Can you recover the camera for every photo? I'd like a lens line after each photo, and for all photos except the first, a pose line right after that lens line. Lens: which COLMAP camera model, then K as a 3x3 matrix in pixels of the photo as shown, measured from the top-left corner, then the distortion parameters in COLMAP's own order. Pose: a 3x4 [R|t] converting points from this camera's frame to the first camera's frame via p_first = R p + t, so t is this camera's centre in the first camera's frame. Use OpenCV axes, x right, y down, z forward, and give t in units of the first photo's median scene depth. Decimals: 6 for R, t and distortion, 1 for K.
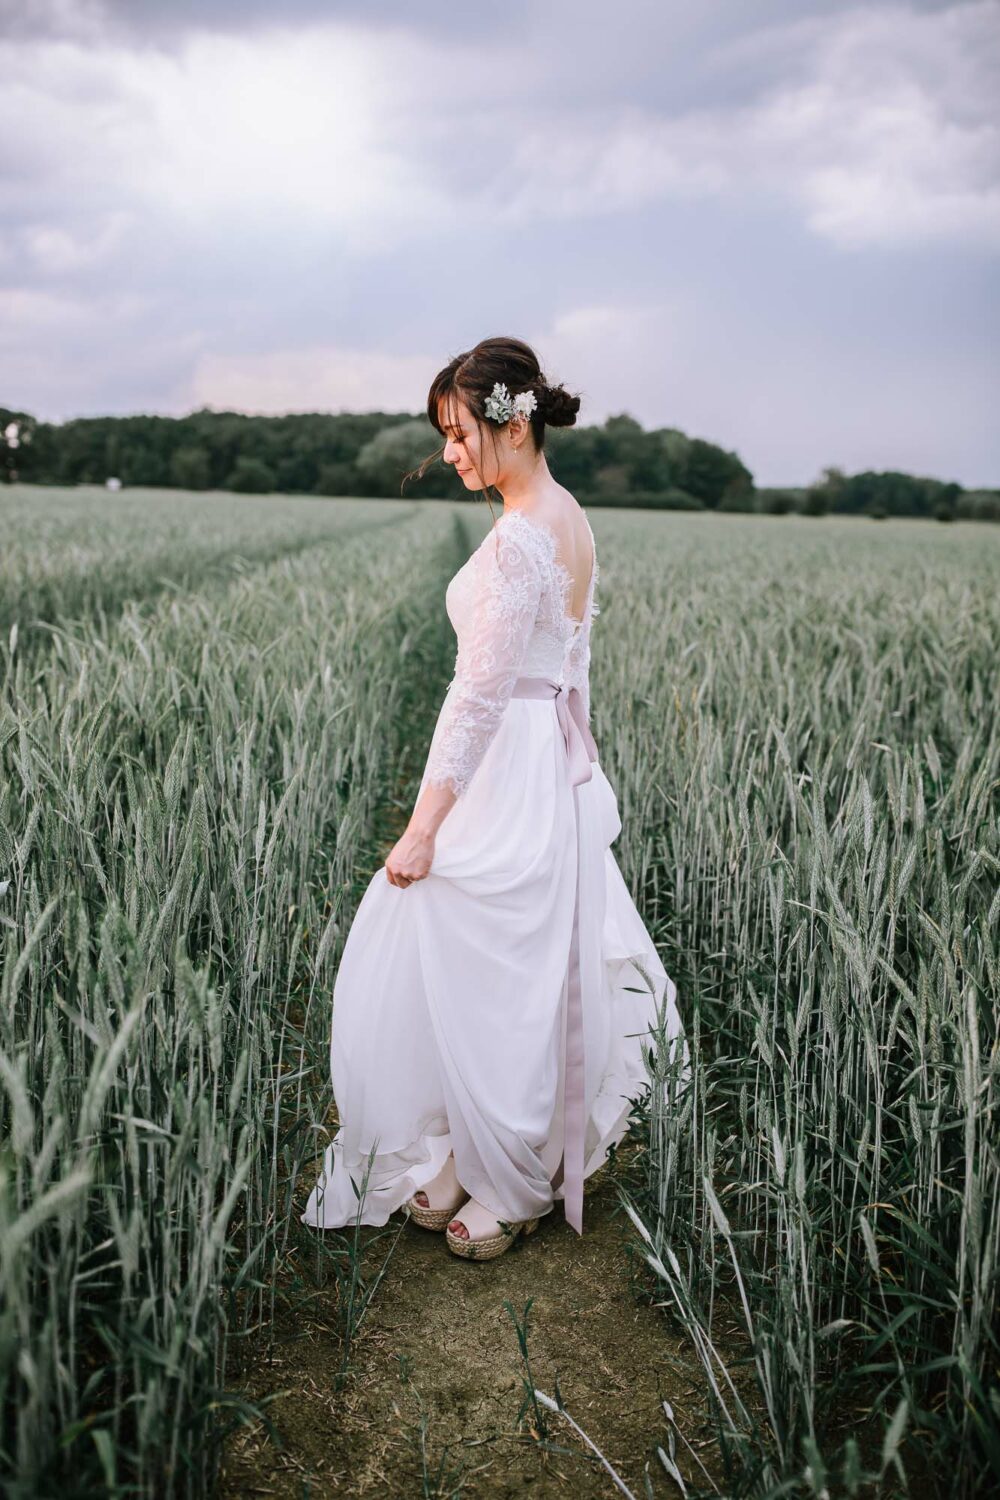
lens RADIAL K [[1583.5, 0, 506.4], [0, 1583.5, 750.0], [0, 0, 1]] dist [0.009190, 0.000000]
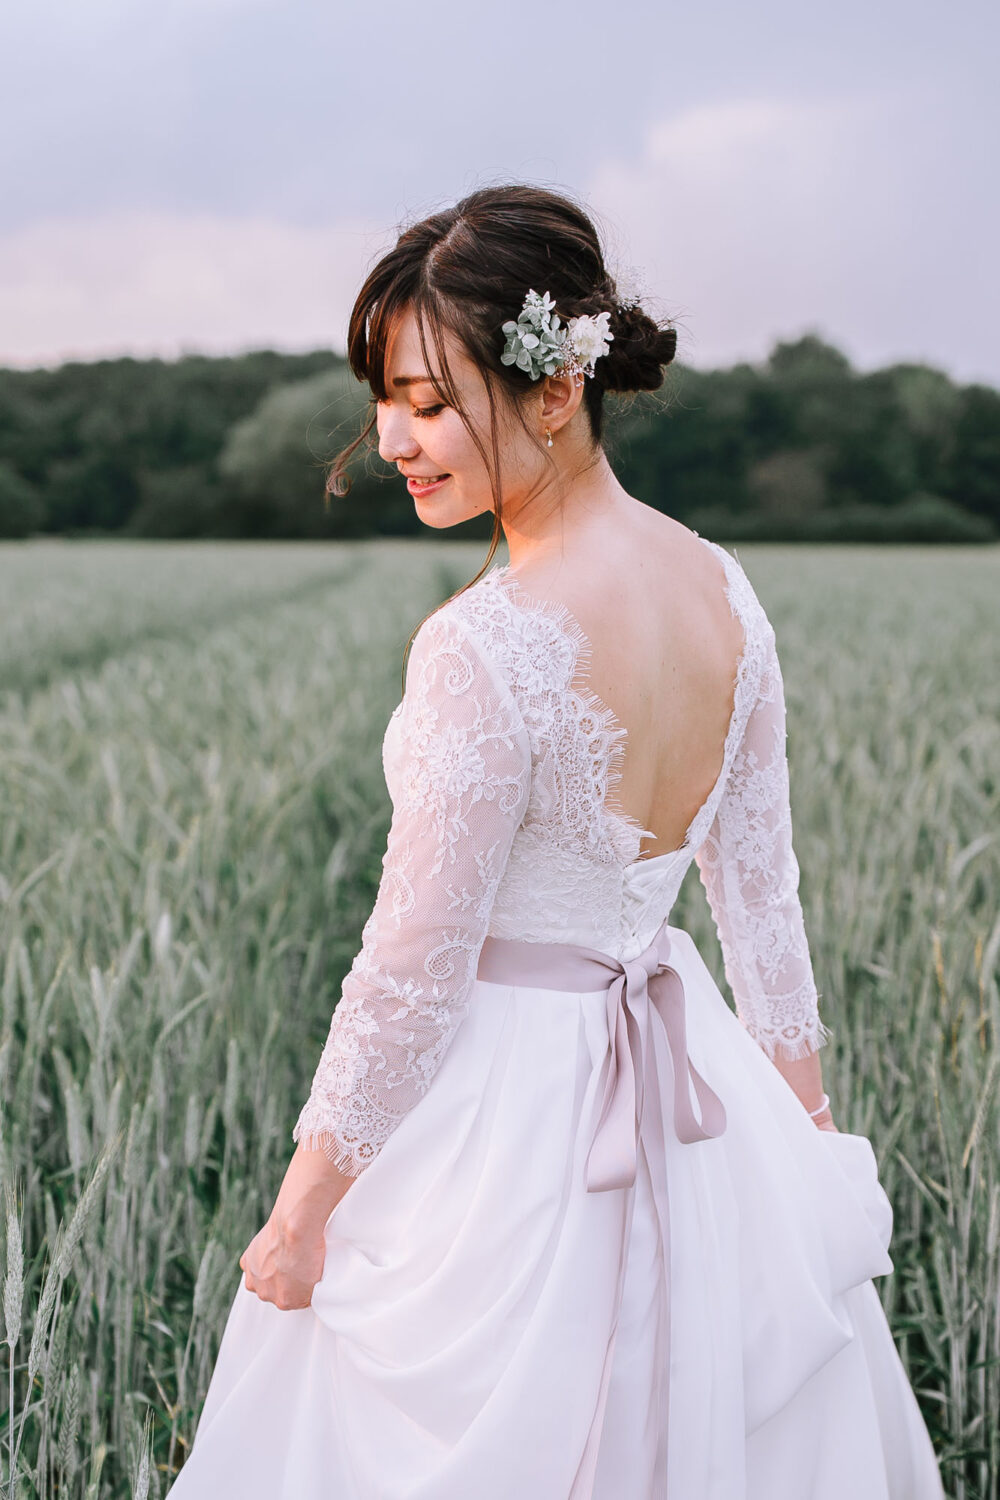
lens RADIAL K [[1583.5, 0, 489.0], [0, 1583.5, 743.2], [0, 0, 1]] dist [0.009190, 0.000000]
pose [[0.997788, -0.023920, -0.062029, 0.008795], [0.023558, 0.999701, -0.006562, -0.096540], [0.062167, 0.005086, 0.998053, 0.551693]]
